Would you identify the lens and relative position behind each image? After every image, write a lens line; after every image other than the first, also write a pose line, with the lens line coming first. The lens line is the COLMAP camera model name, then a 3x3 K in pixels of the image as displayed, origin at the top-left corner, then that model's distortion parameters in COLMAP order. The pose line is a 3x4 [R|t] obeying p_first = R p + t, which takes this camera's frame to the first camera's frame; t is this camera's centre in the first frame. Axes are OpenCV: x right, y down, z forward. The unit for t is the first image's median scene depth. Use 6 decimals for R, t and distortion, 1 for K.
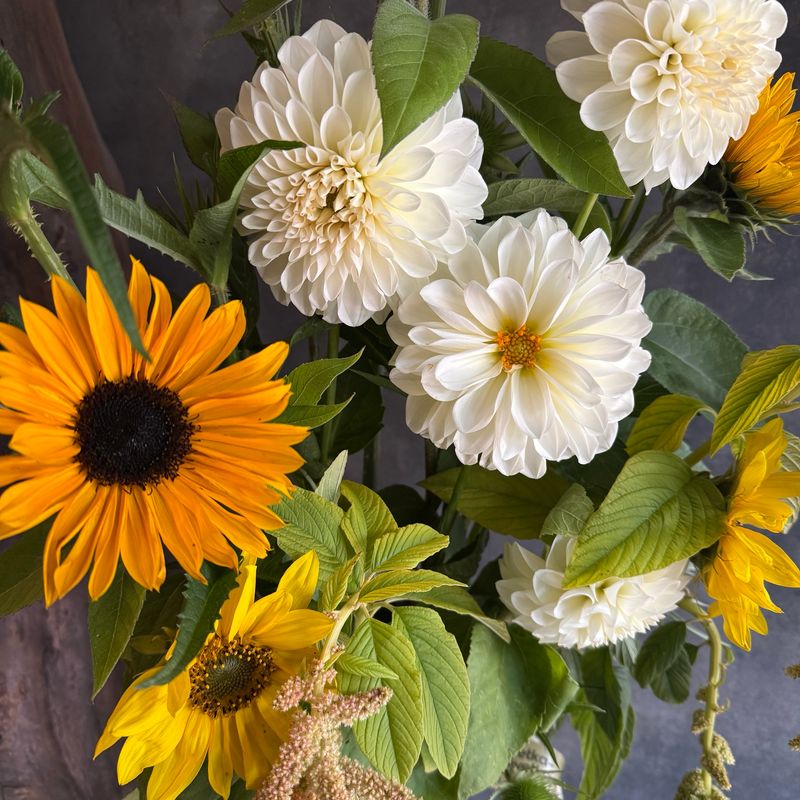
lens RADIAL K [[776.9, 0, 394.0], [0, 776.9, 391.2], [0, 0, 1]] dist [-0.037606, 0.000000]
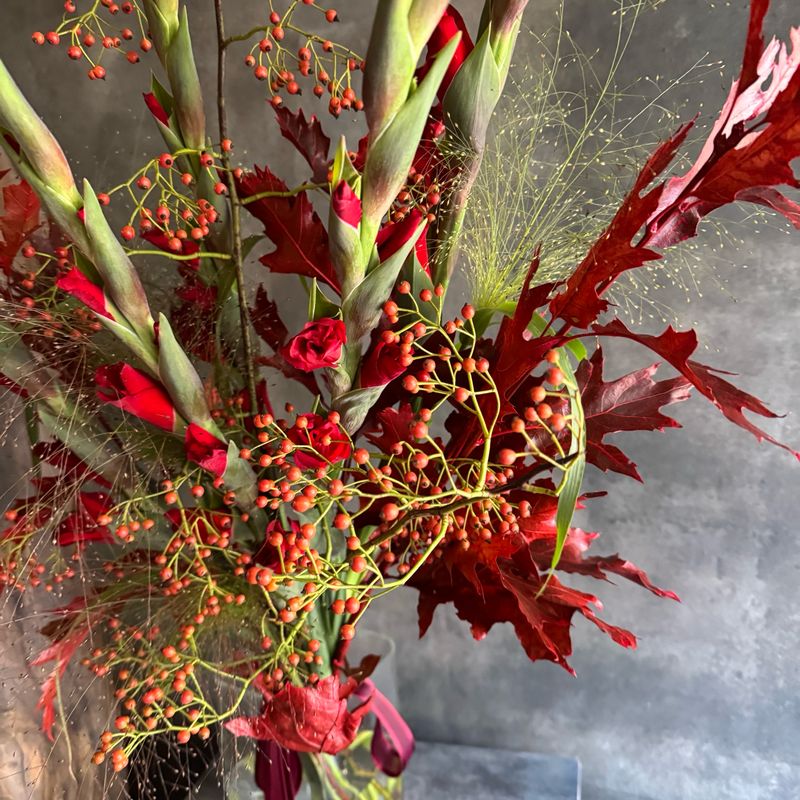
lens RADIAL K [[776.9, 0, 404.3], [0, 776.9, 386.7], [0, 0, 1]] dist [-0.037606, 0.000000]
pose [[0.996833, -0.057483, 0.054952, 0.142903], [0.052279, 0.994399, 0.091858, -0.115694], [-0.059924, -0.088694, 0.994255, -0.285961]]
